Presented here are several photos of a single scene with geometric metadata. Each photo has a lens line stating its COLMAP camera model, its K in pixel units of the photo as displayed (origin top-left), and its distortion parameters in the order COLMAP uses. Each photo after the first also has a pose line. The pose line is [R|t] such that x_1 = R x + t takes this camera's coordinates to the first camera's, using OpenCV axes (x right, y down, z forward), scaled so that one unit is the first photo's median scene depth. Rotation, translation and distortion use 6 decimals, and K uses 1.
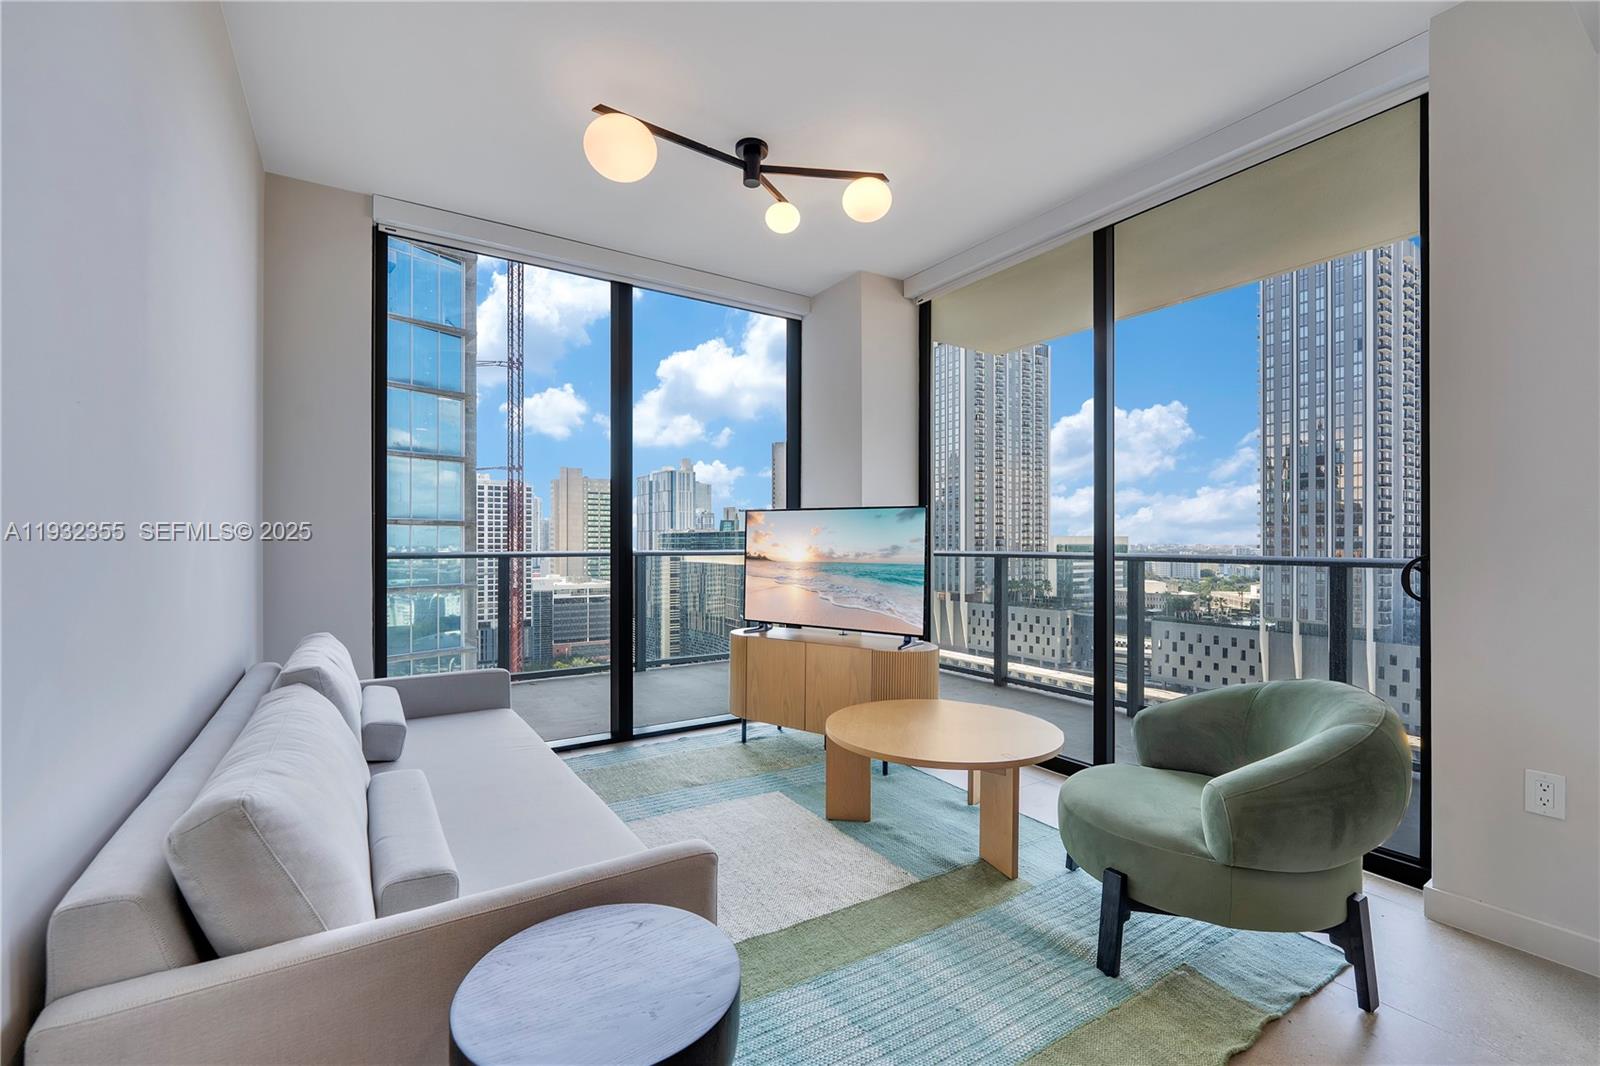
lens RADIAL K [[671.0, 0, 814.1], [0, 671.0, 545.9], [0, 0, 1]] dist [0.003849, 0.000086]
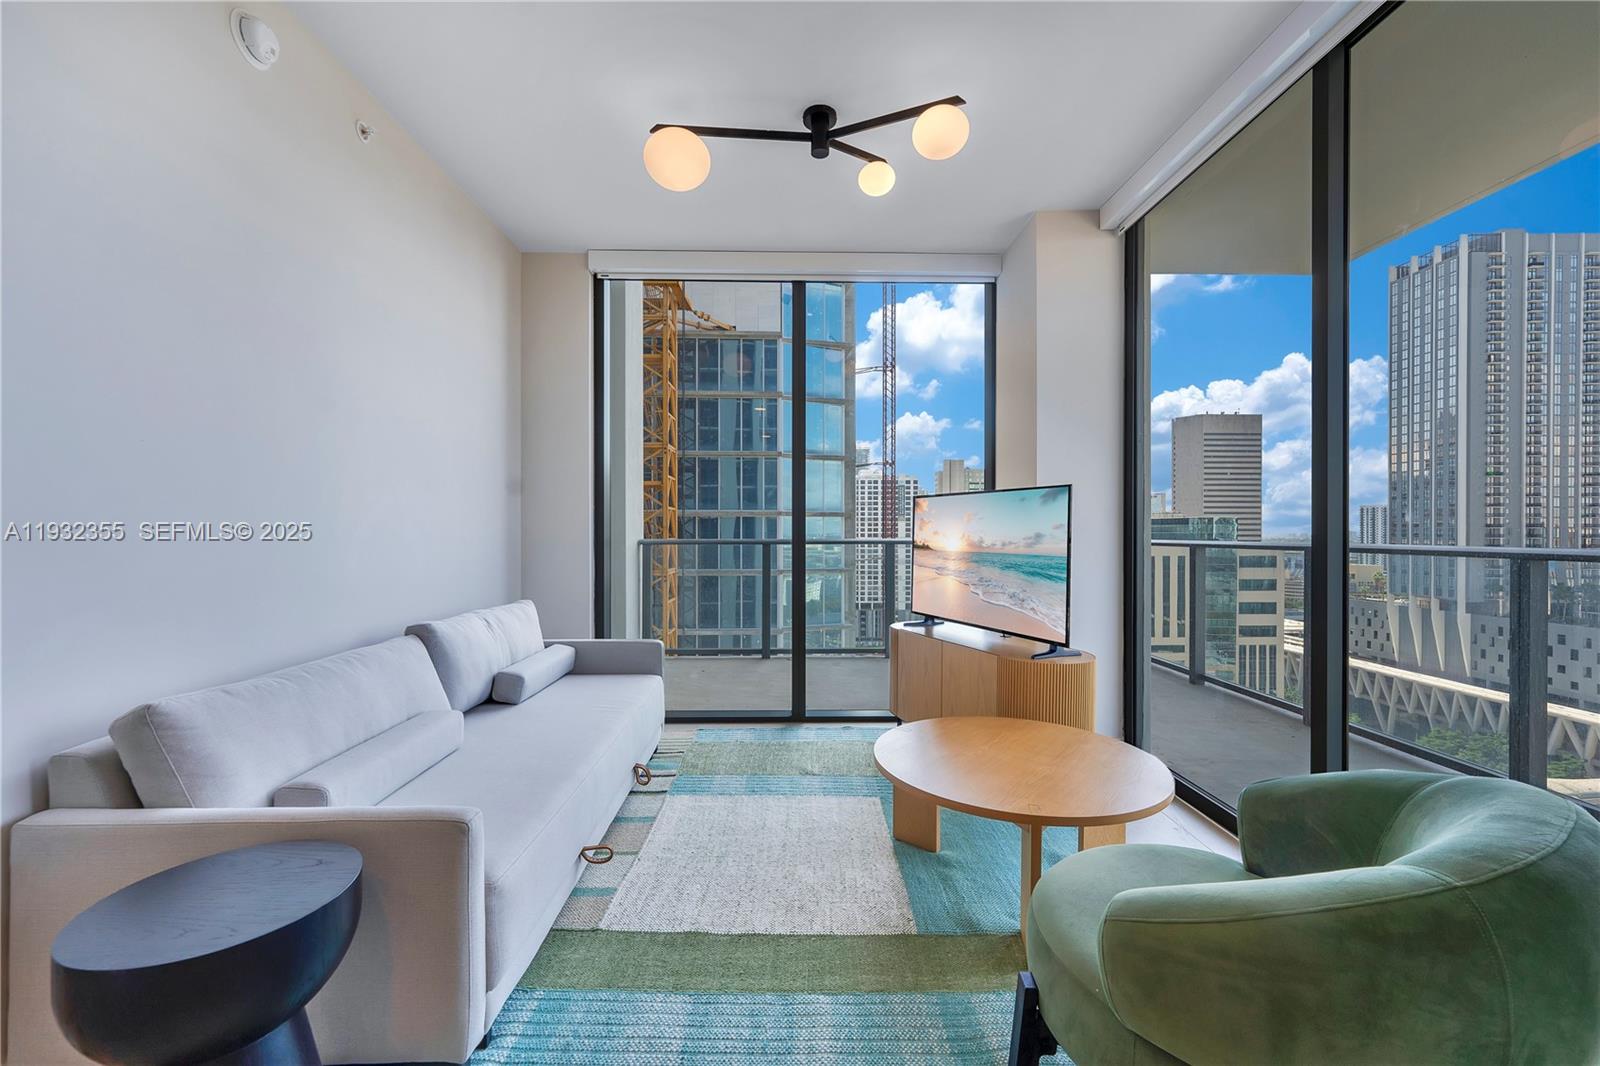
lens RADIAL K [[671.0, 0, 811.8], [0, 671.0, 535.0], [0, 0, 1]] dist [0.003849, 0.000086]
pose [[0.851464, 0.003379, -0.524403, 0.272691], [-0.003372, 0.999994, 0.000970, 0.001470], [0.524403, 0.000942, 0.851470, 0.123789]]
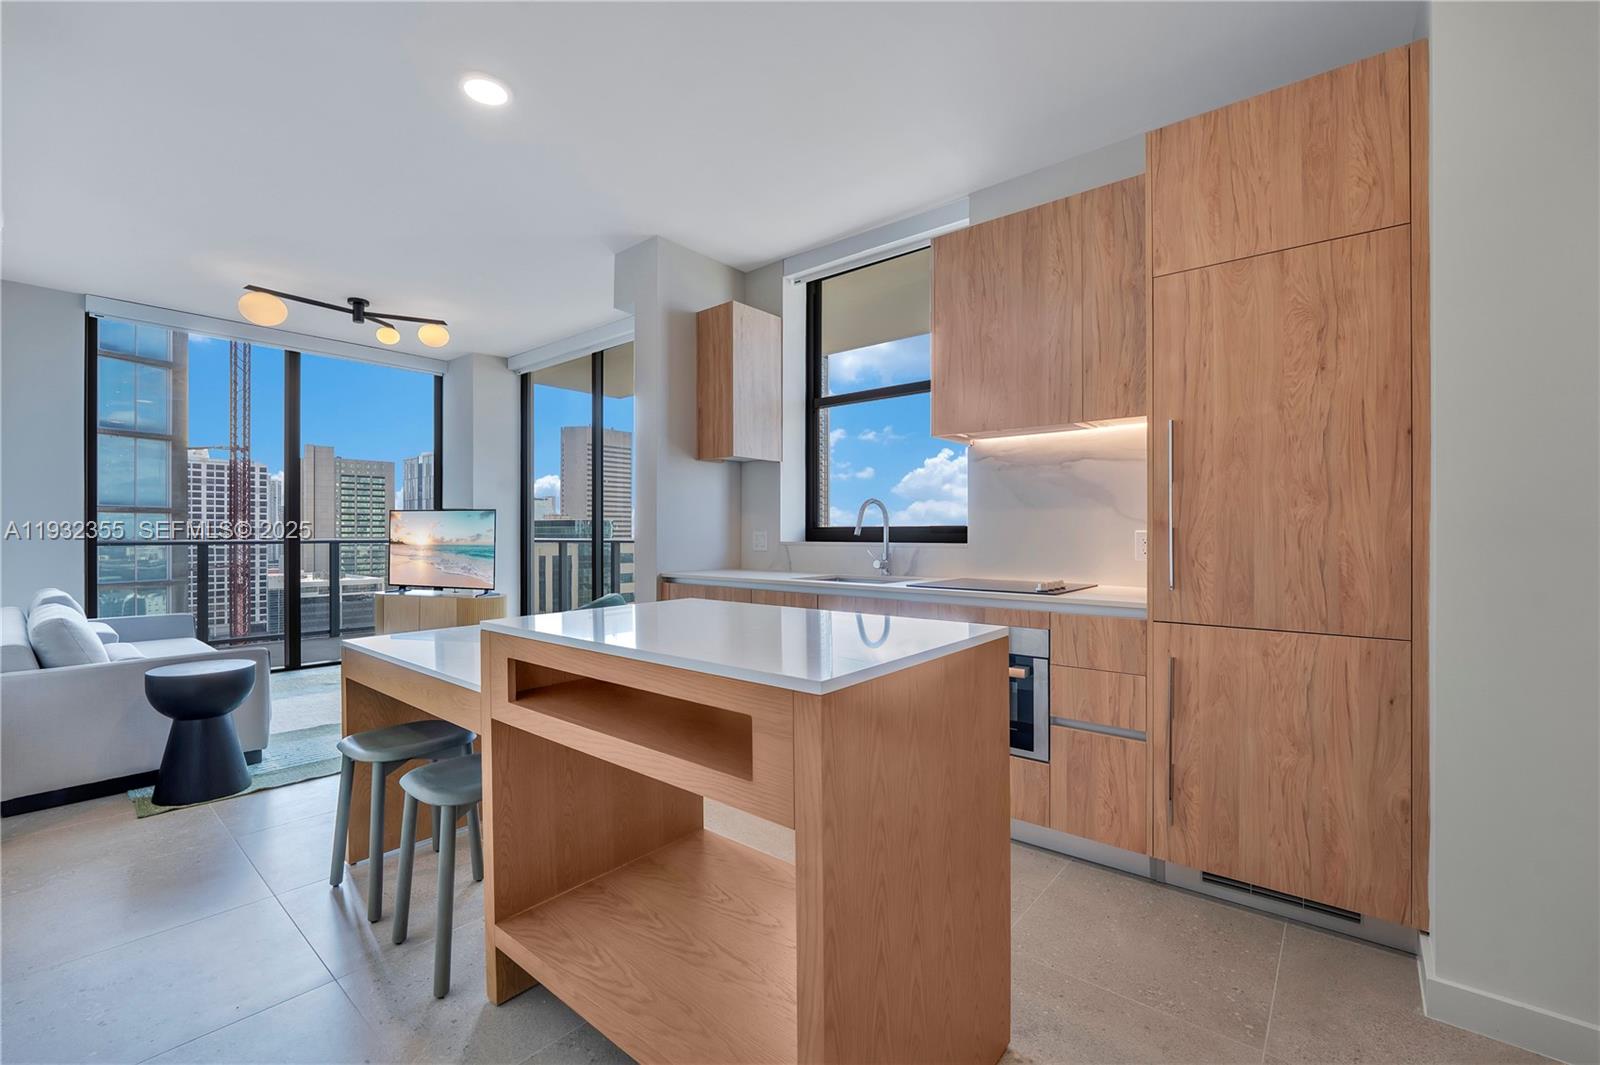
lens RADIAL K [[675.9, 0, 782.4], [0, 675.9, 534.0], [0, 0, 1]] dist [-0.005563, 0.000014]
pose [[0.967317, 0.000669, 0.253568, 0.355704], [0.000172, 0.999995, -0.003294, 0.004374], [-0.253569, 0.003230, 0.967312, -0.642372]]
